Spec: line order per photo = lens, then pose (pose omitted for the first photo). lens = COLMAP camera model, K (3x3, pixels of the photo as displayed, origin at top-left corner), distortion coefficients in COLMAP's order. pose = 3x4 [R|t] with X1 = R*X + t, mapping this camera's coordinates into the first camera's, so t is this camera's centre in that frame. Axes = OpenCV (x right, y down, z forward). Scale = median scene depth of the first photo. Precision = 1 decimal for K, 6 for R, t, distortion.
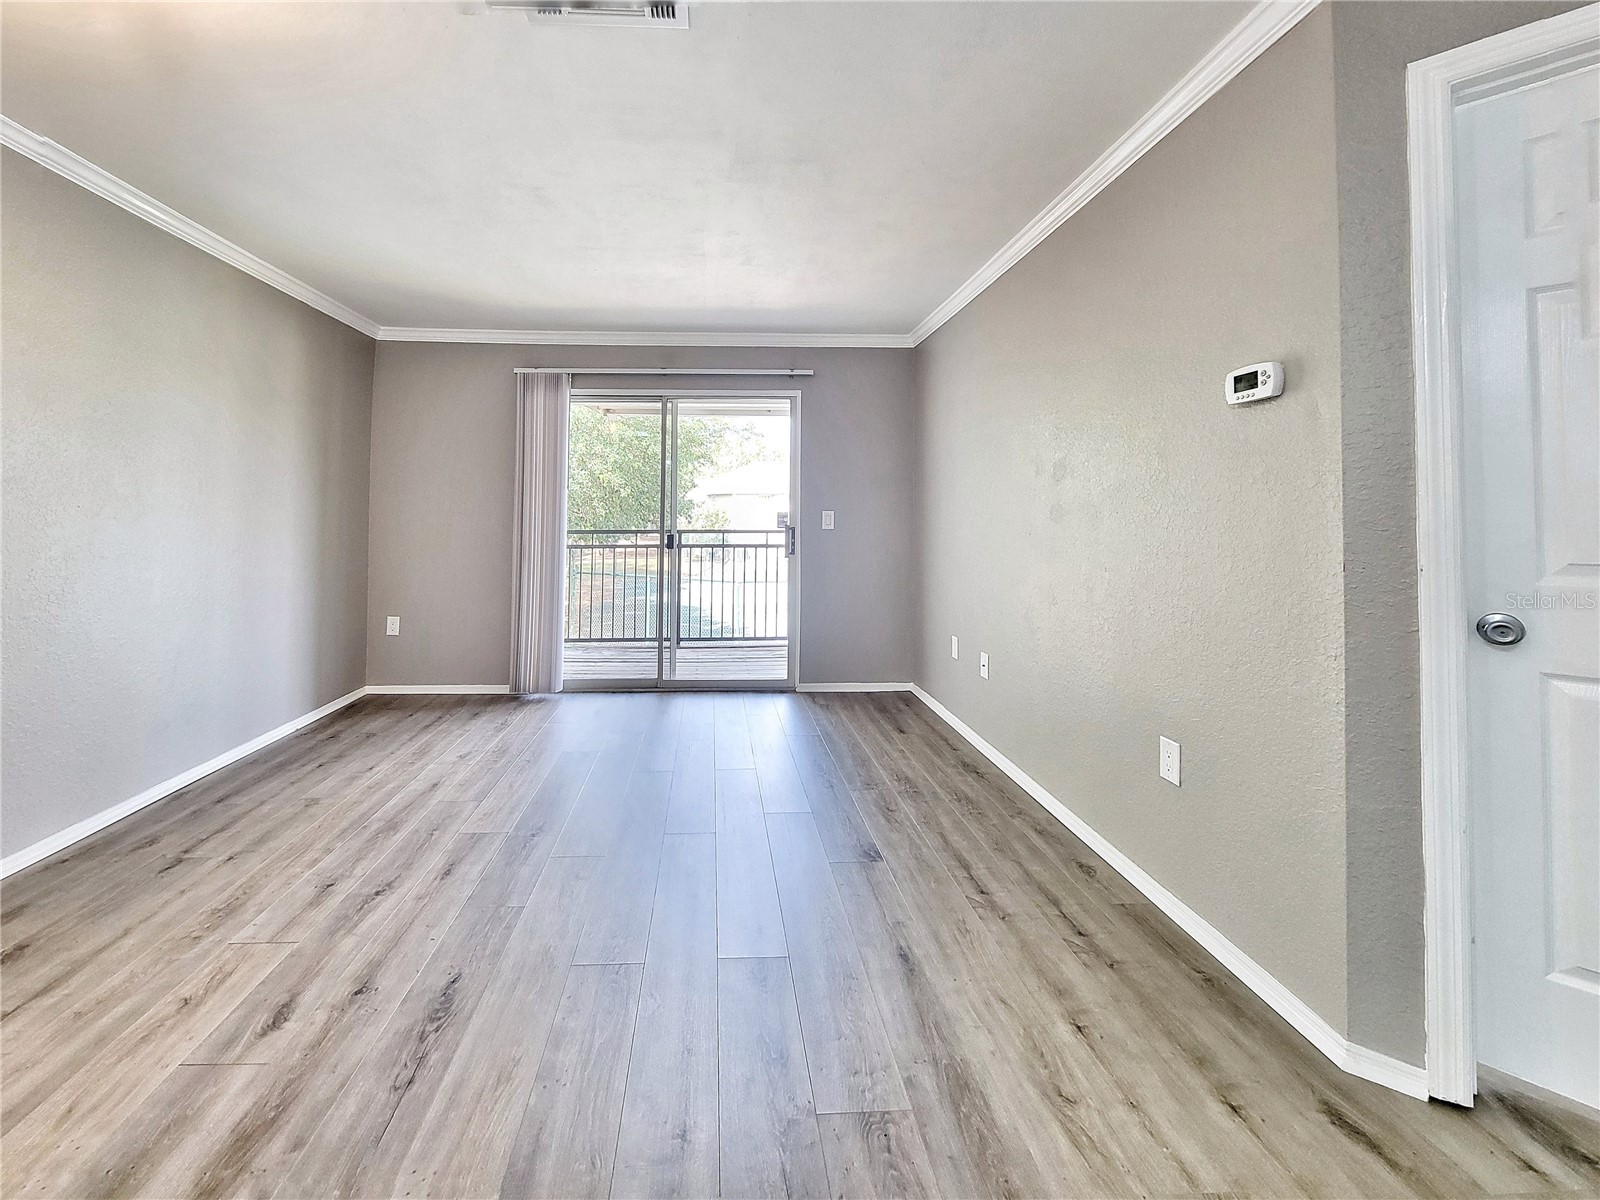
lens RADIAL K [[652.3, 0, 736.9], [0, 652.3, 489.5], [0, 0, 1]] dist [-0.000239, 0.000047]
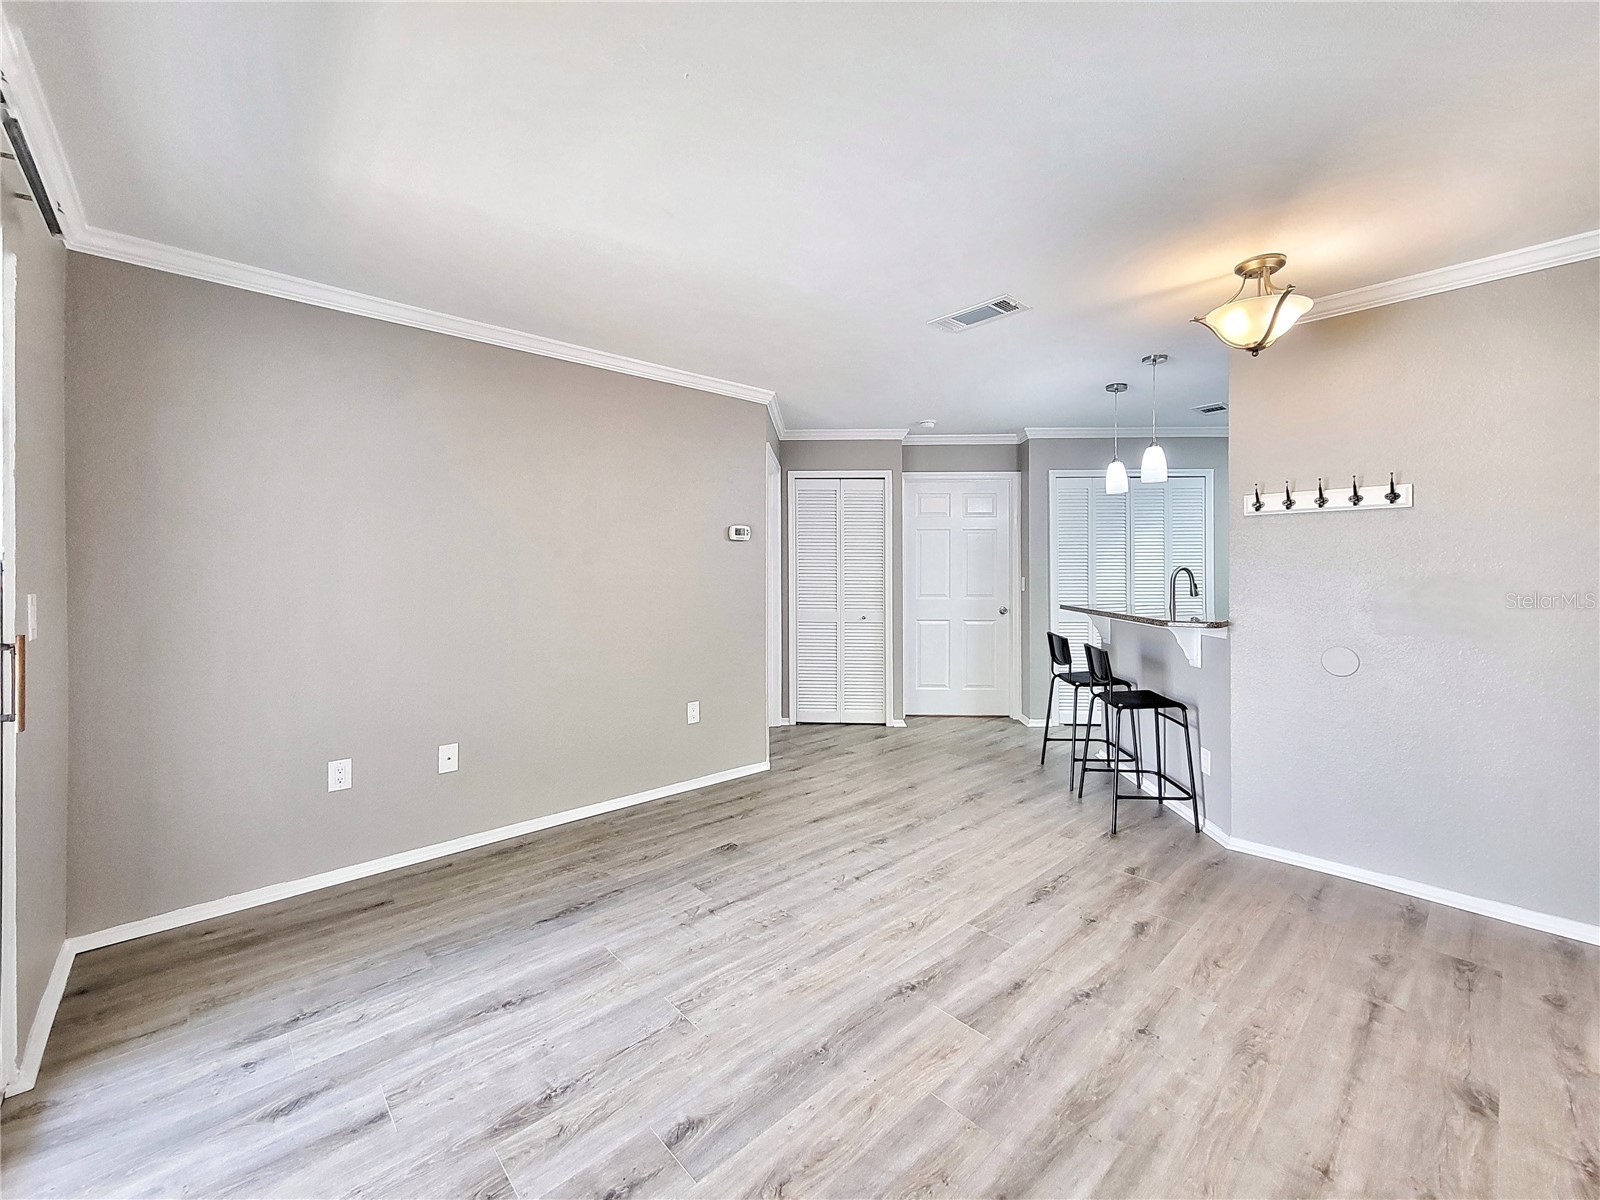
lens RADIAL K [[652.3, 0, 796.5], [0, 652.3, 572.9], [0, 0, 1]] dist [-0.000239, 0.000047]
pose [[-0.646560, -0.004042, 0.762853, -1.165467], [-0.036018, 0.999033, -0.025233, 0.032129], [-0.762013, -0.043791, -0.646080, 2.294101]]
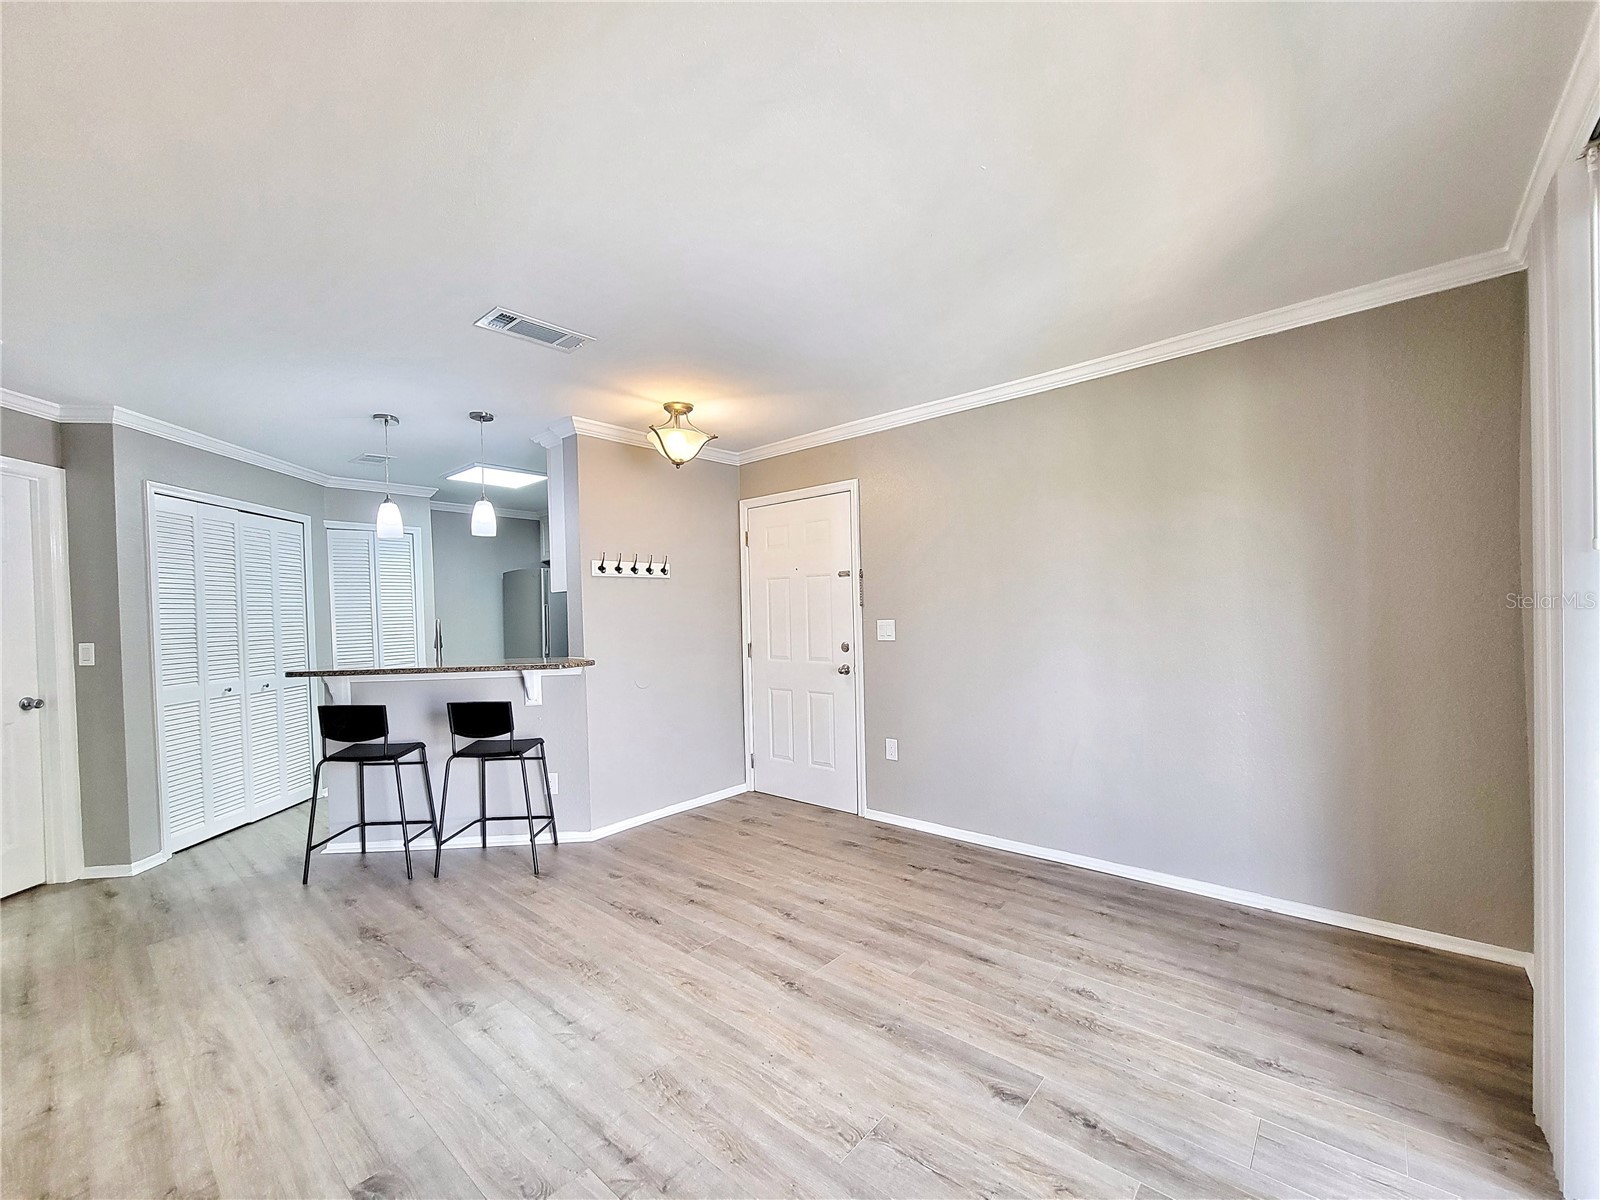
lens RADIAL K [[652.3, 0, 806.7], [0, 652.3, 623.3], [0, 0, 1]] dist [-0.000239, 0.000047]
pose [[-0.680995, 0.026558, -0.731806, 0.480600], [0.058427, 0.998127, -0.018147, 0.035941], [0.729953, -0.055115, -0.681271, 2.310607]]
